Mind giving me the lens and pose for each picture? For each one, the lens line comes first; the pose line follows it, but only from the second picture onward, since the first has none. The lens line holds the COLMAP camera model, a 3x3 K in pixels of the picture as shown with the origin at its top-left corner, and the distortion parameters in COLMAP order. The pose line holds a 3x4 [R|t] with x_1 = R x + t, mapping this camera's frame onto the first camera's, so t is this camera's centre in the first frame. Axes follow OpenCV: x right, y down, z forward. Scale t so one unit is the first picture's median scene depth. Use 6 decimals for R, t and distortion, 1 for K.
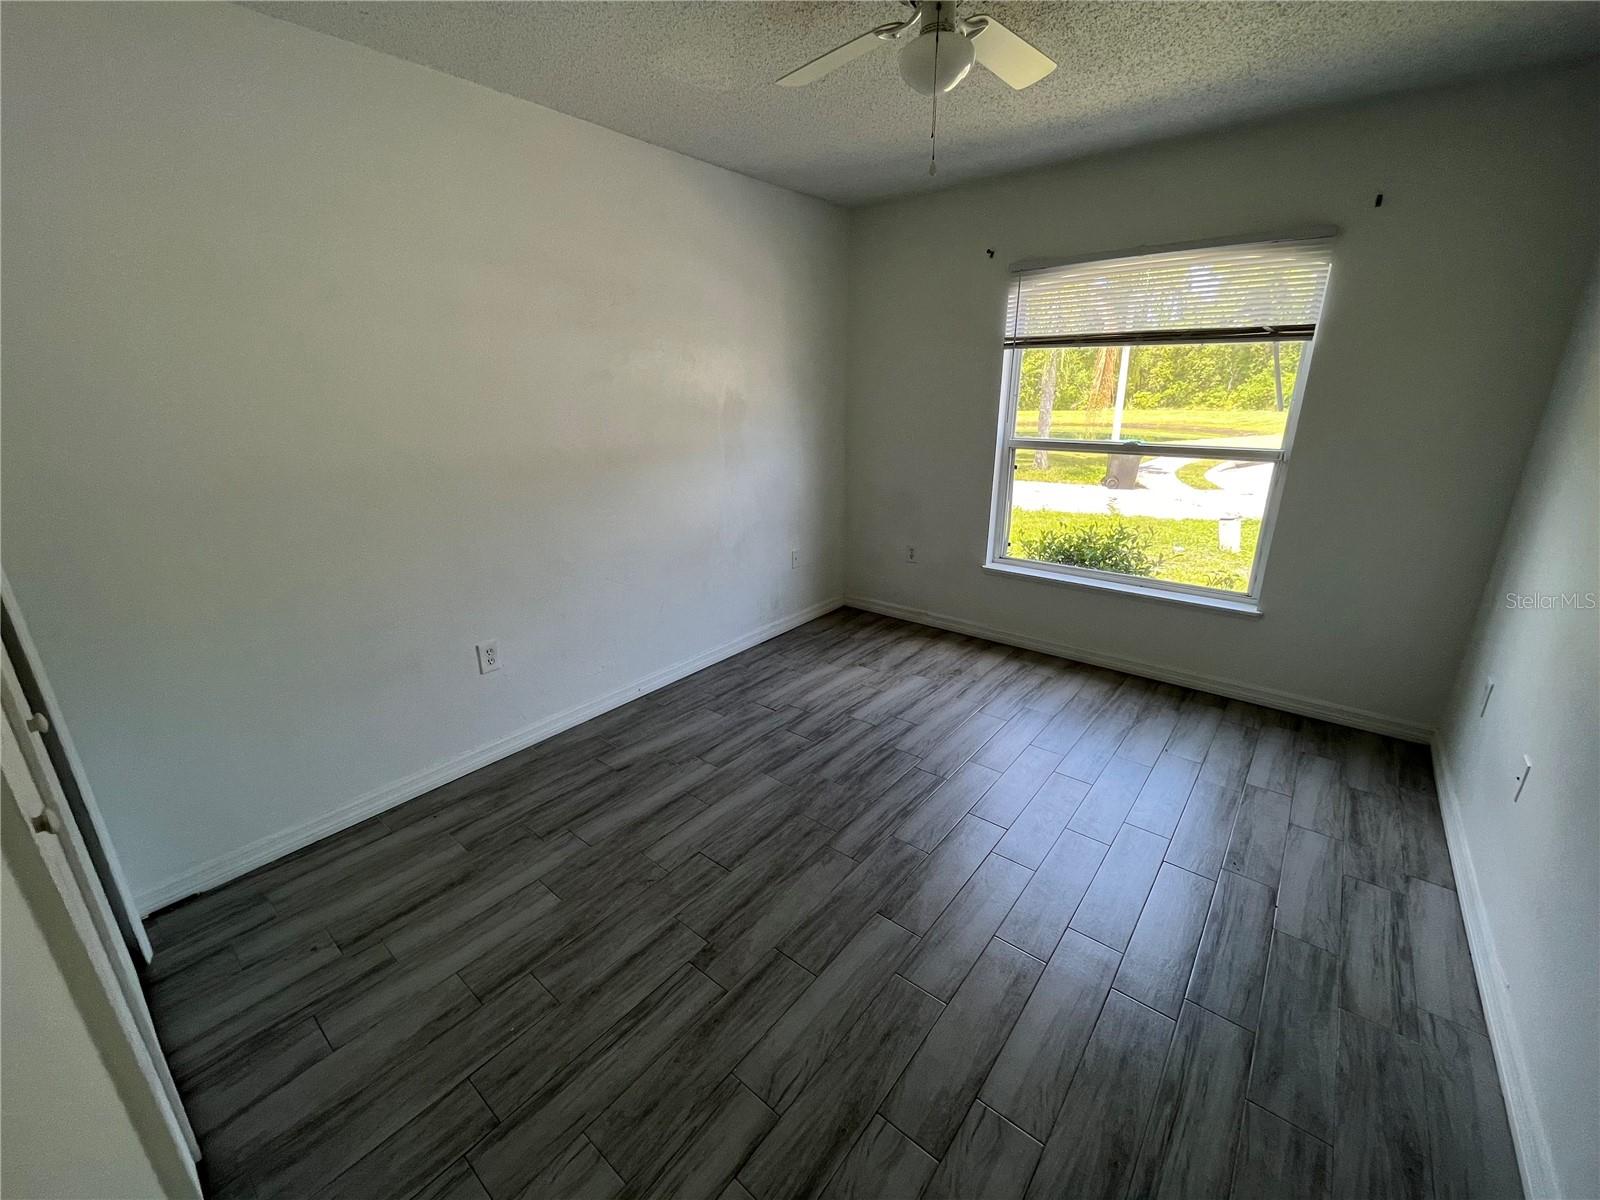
lens RADIAL K [[645.8, 0, 793.8], [0, 645.8, 596.7], [0, 0, 1]] dist [-0.003175, 0.000066]
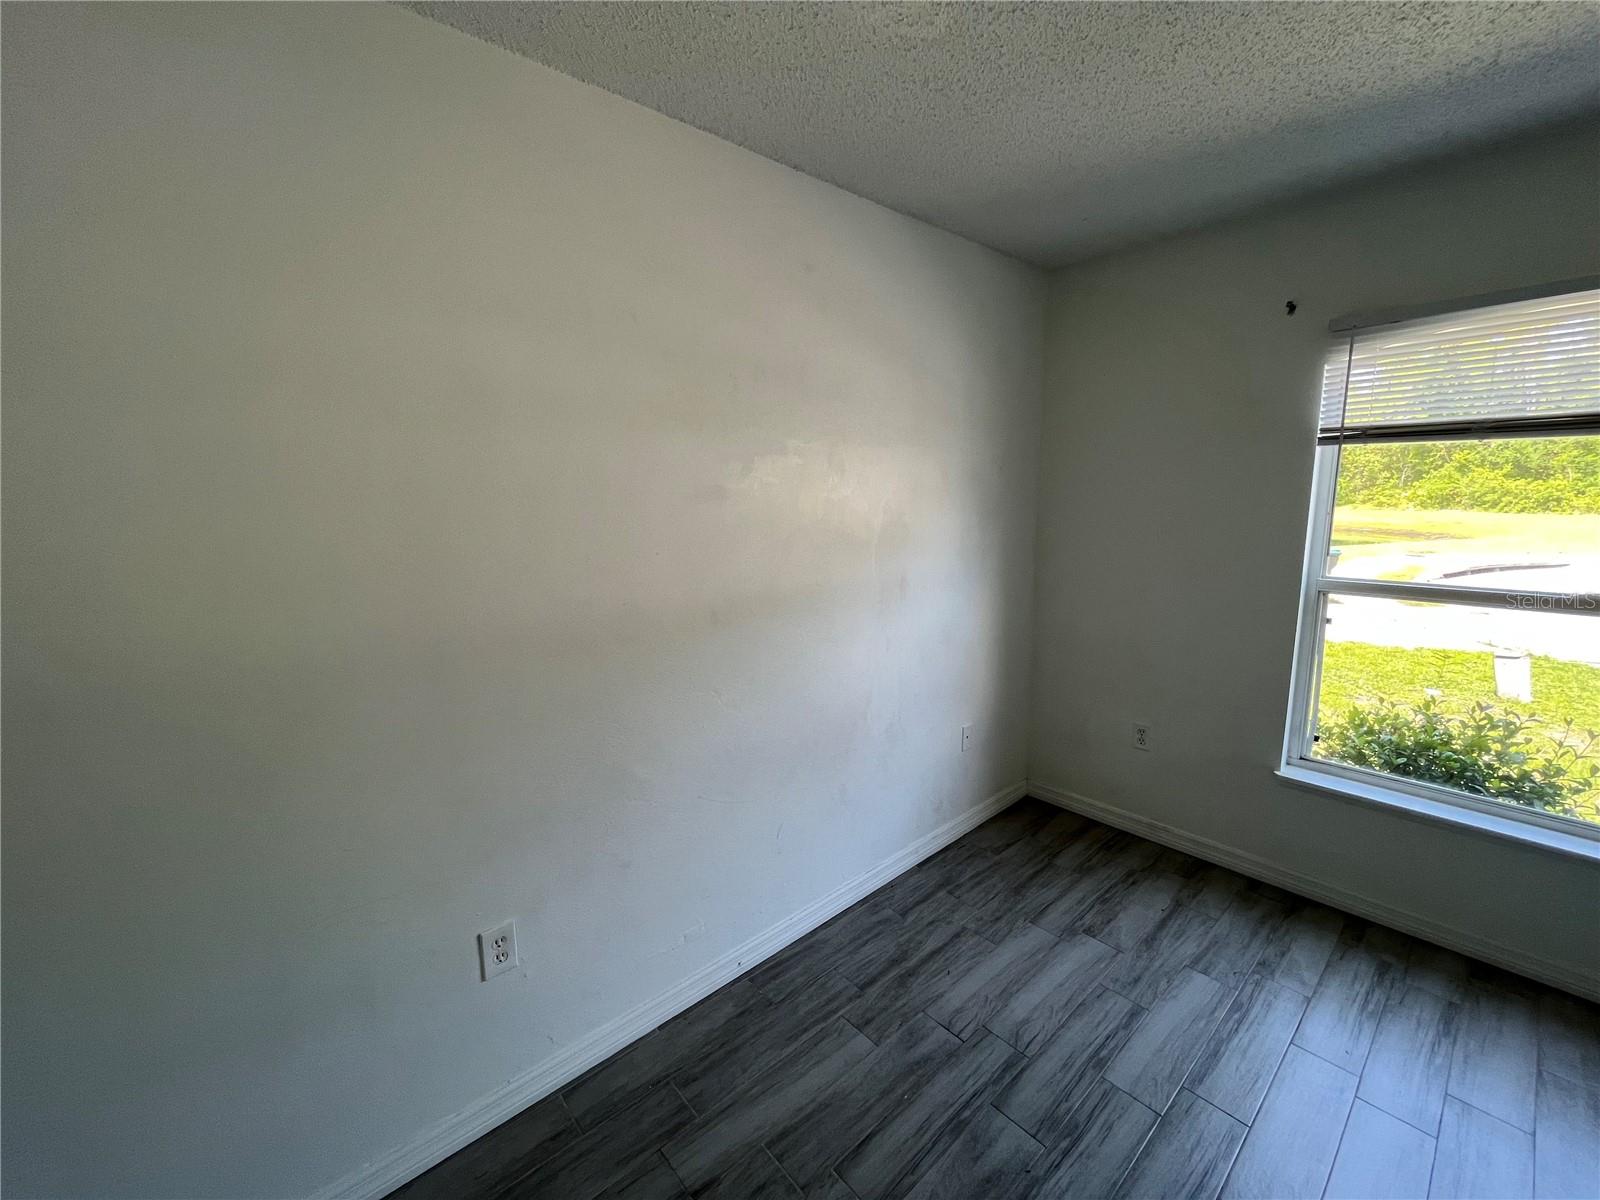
lens RADIAL K [[645.8, 0, 793.8], [0, 645.8, 596.7], [0, 0, 1]] dist [-0.003175, 0.000066]
pose [[0.986310, 0.020370, -0.163640, -0.082503], [-0.044042, 0.988834, -0.142361, -0.117989], [0.158913, 0.147619, 0.976194, 0.306324]]
